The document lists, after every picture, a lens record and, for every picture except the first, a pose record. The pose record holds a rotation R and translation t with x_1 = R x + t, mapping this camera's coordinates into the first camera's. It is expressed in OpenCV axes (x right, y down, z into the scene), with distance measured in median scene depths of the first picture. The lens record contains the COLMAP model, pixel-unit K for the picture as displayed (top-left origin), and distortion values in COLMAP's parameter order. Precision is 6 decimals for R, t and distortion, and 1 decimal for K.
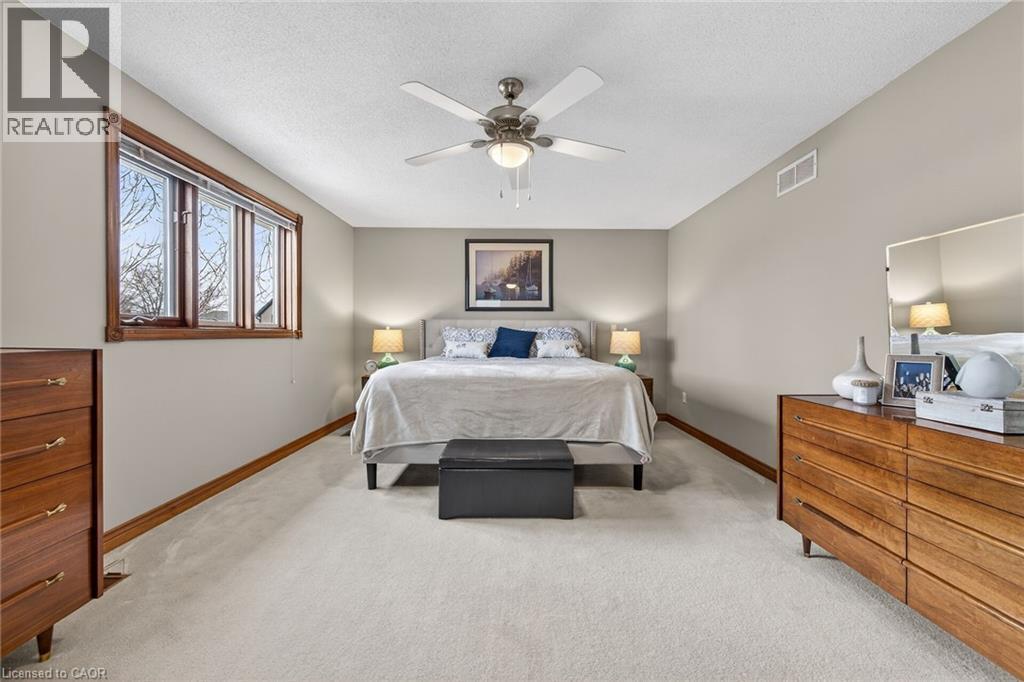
lens RADIAL K [[408.5, 0, 515.3], [0, 408.5, 337.4], [0, 0, 1]] dist [-0.000476, -0.000254]
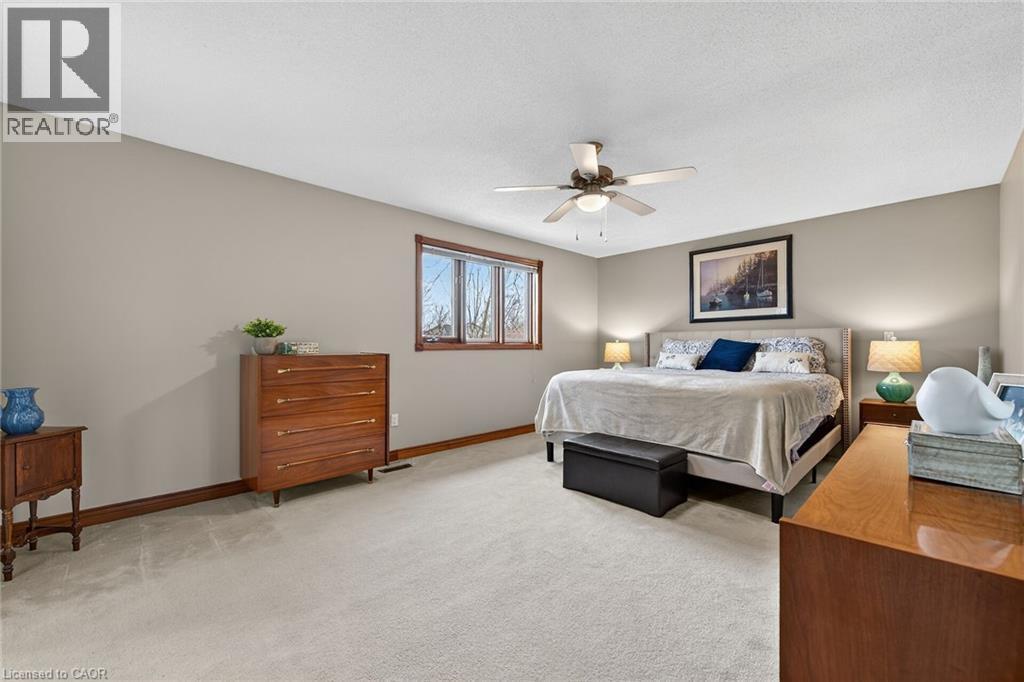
lens RADIAL K [[406.0, 0, 508.2], [0, 406.0, 345.4], [0, 0, 1]] dist [-0.000135, -0.000031]
pose [[0.681253, -0.007401, -0.732011, 0.432437], [-0.000527, 0.999944, -0.010601, 0.001630], [0.732048, 0.007607, 0.681210, -0.014865]]
